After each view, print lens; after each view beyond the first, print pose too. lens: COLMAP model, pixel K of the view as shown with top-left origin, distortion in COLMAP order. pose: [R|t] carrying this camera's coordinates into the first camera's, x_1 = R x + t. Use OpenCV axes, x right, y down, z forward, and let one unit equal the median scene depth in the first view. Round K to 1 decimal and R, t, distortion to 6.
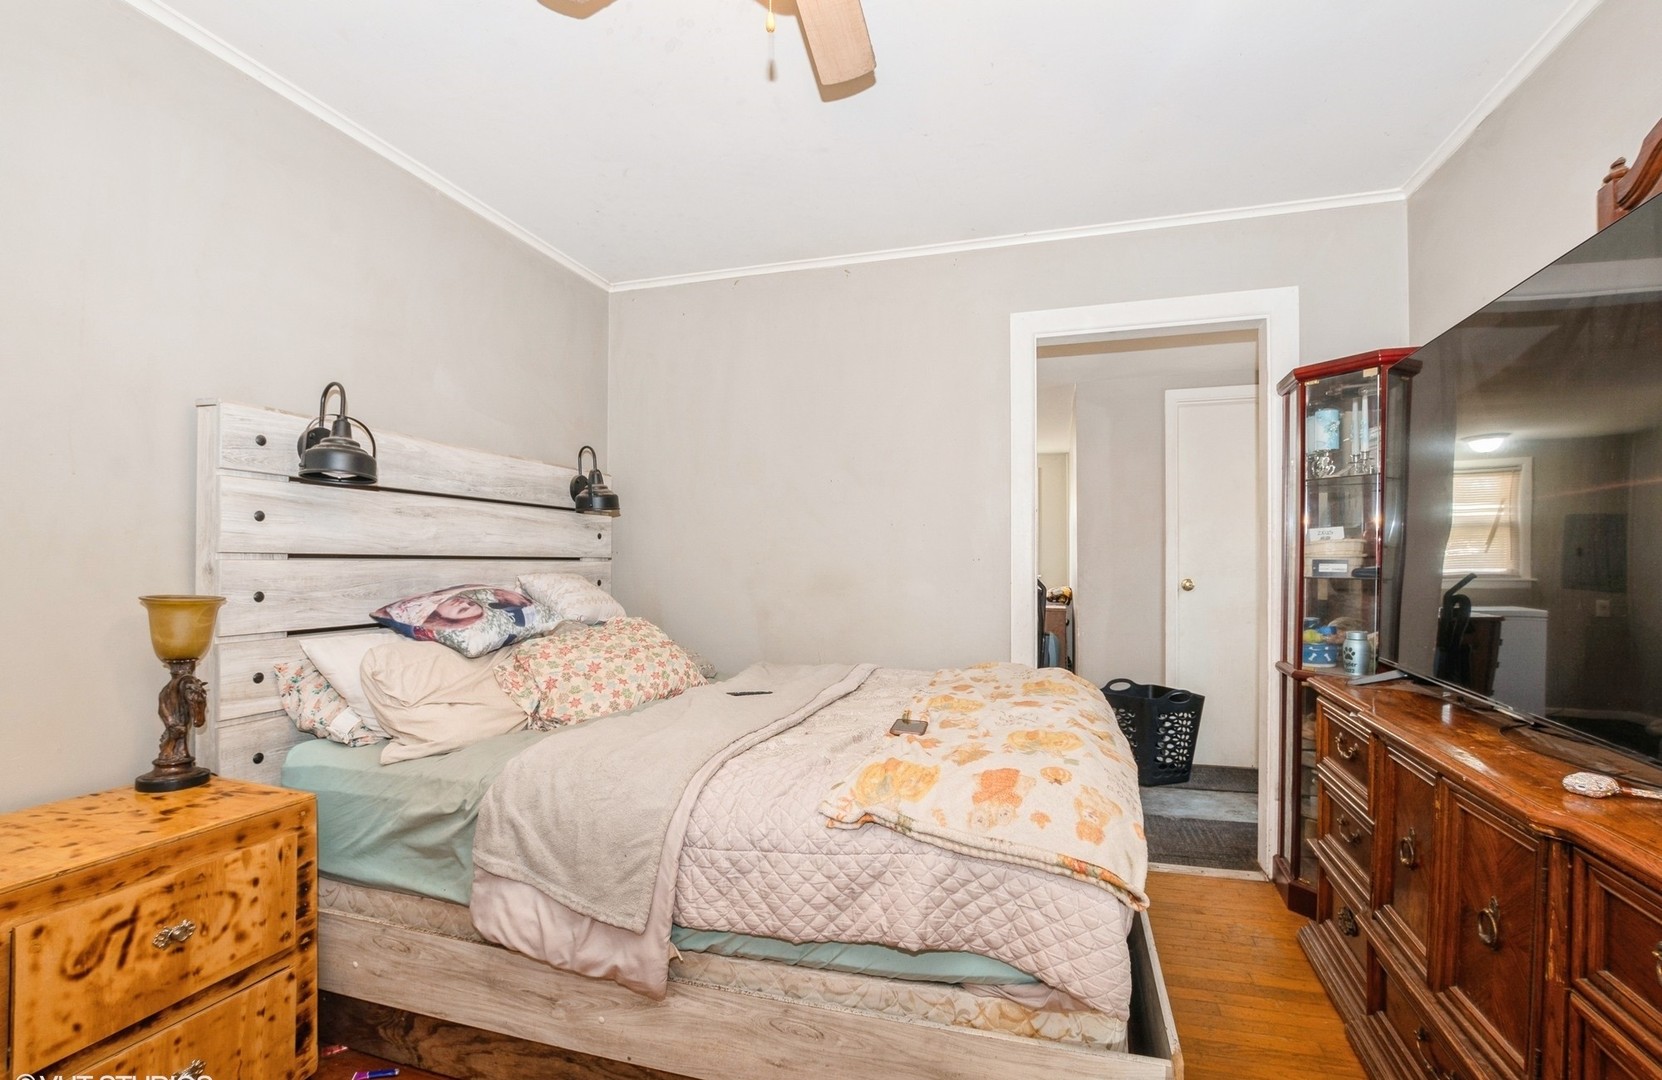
lens RADIAL K [[755.4, 0, 830.9], [0, 755.4, 573.9], [0, 0, 1]] dist [-0.042619, 0.010209]
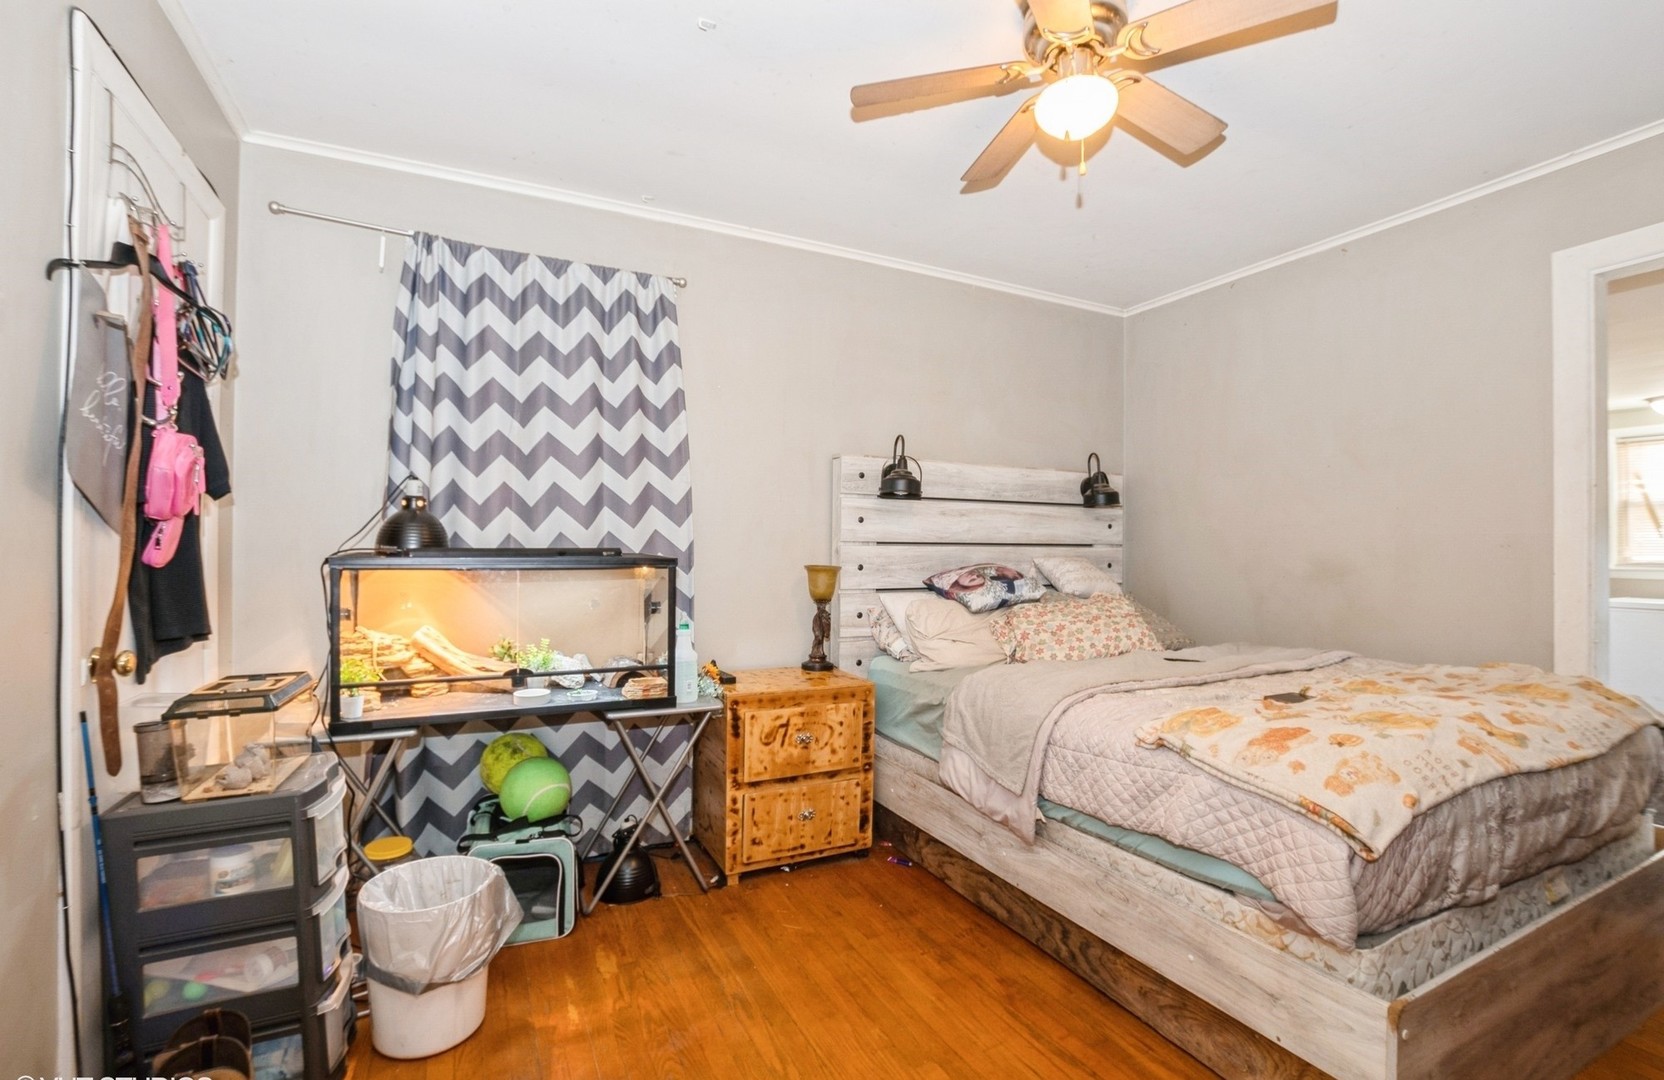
lens RADIAL K [[756.3, 0, 831.9], [0, 756.3, 574.0], [0, 0, 1]] dist [-0.042619, 0.010209]
pose [[0.680383, 0.025757, -0.732404, 0.524223], [-0.013663, 0.999654, 0.022463, 0.008957], [0.732730, -0.005277, 0.680499, -0.265174]]
